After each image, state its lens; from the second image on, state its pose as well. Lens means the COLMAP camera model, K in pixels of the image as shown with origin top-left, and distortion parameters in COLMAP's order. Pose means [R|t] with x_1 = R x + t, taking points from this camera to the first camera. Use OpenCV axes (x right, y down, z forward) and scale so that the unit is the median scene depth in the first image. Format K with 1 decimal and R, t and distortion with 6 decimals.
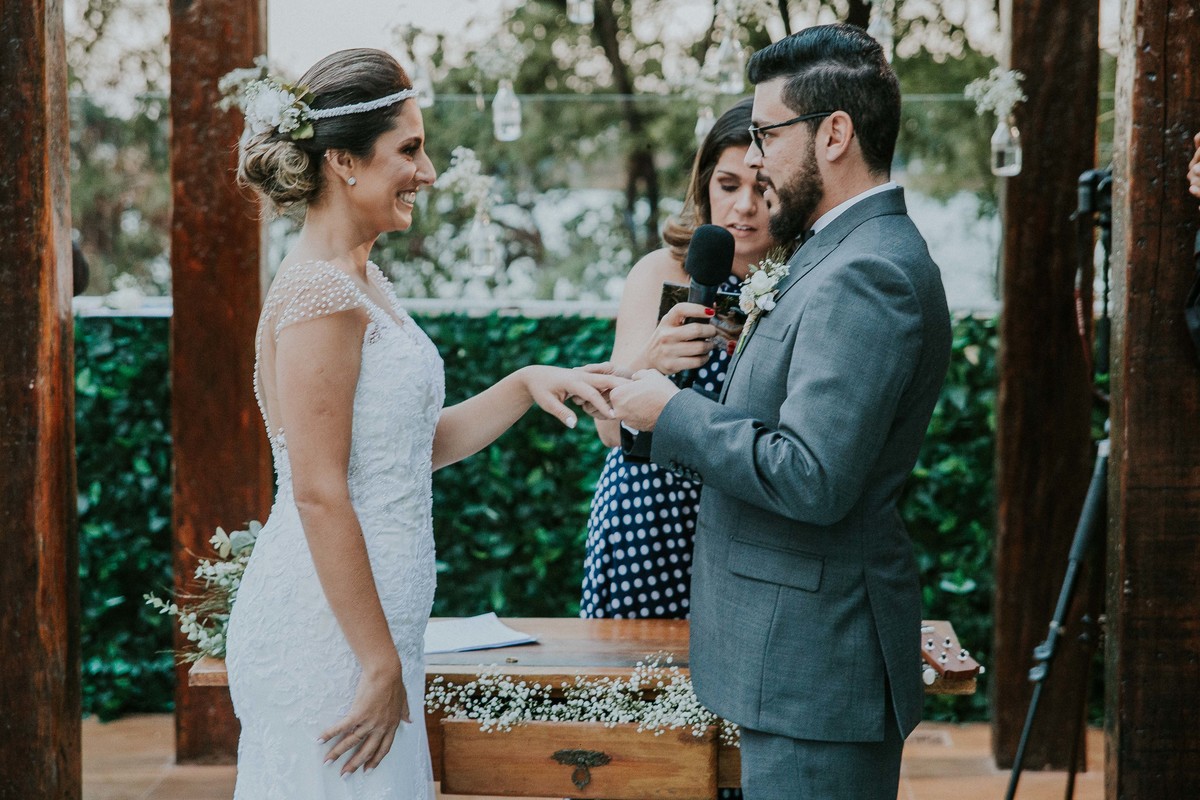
lens RADIAL K [[2489.9, 0, 606.4], [0, 2489.9, 390.3], [0, 0, 1]] dist [0.099030, 0.000000]
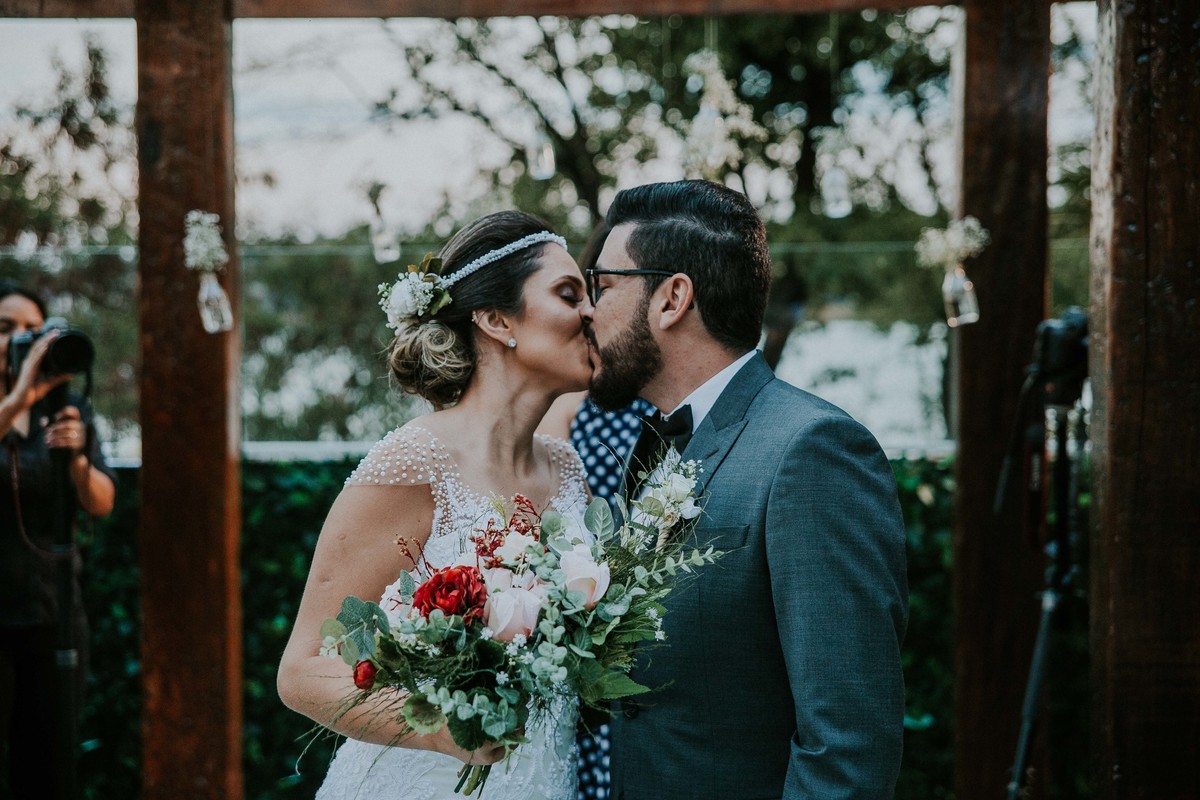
lens RADIAL K [[2079.2, 0, 618.8], [0, 2079.2, 396.8], [0, 0, 1]] dist [0.148287, 0.000000]
pose [[0.999903, -0.008776, 0.010850, 0.011998], [0.009240, 0.999012, -0.043467, -0.021193], [-0.010458, 0.043564, 0.998996, 0.160056]]
